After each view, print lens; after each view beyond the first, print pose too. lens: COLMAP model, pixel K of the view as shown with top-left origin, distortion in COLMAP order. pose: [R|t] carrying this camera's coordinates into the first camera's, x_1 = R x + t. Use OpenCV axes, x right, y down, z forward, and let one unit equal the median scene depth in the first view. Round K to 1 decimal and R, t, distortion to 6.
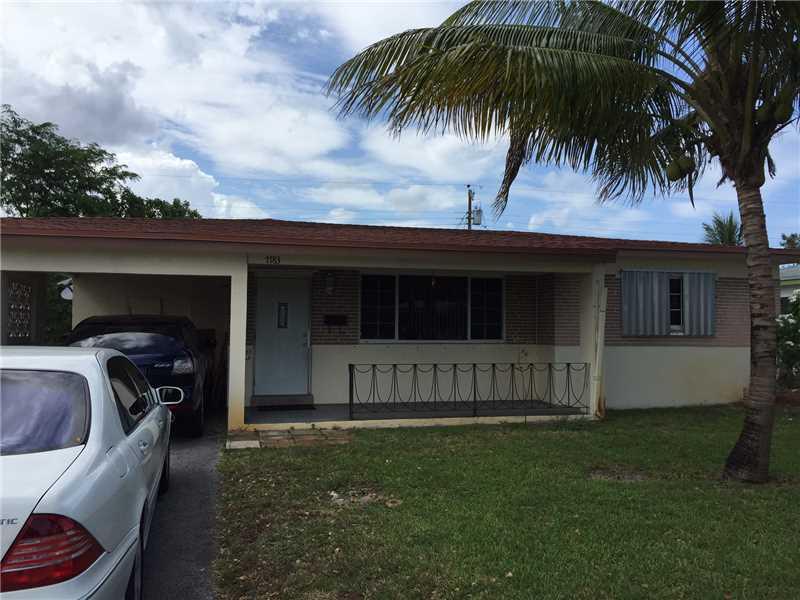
lens RADIAL K [[657.6, 0, 400.0], [0, 657.6, 300.0], [0, 0, 1]] dist [0.042555, -0.007565]
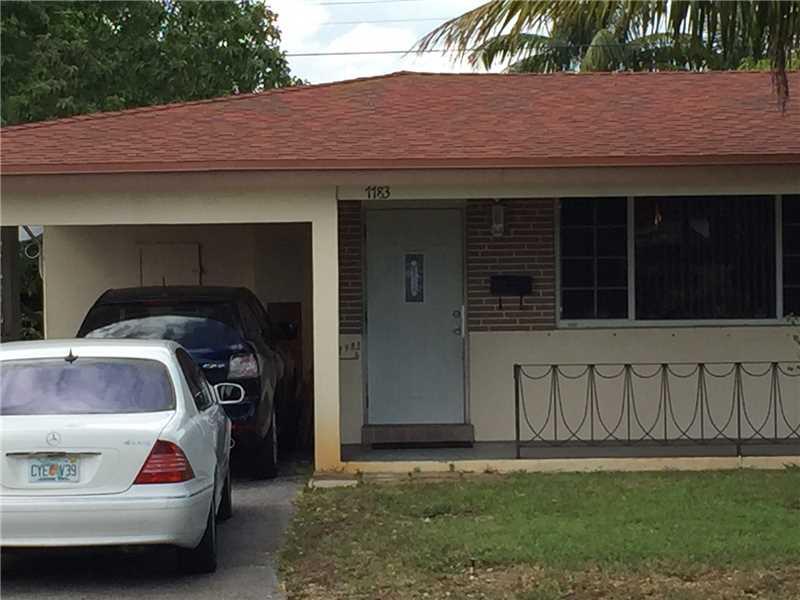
lens RADIAL K [[2671.5, 0, 400.0], [0, 2671.5, 300.0], [0, 0, 1]] dist [0.063570, 0.444447]
pose [[0.966653, -0.015337, -0.255629, 0.390846], [0.030345, 0.998032, 0.054868, -0.083428], [0.254285, -0.060795, 0.965217, -1.182039]]
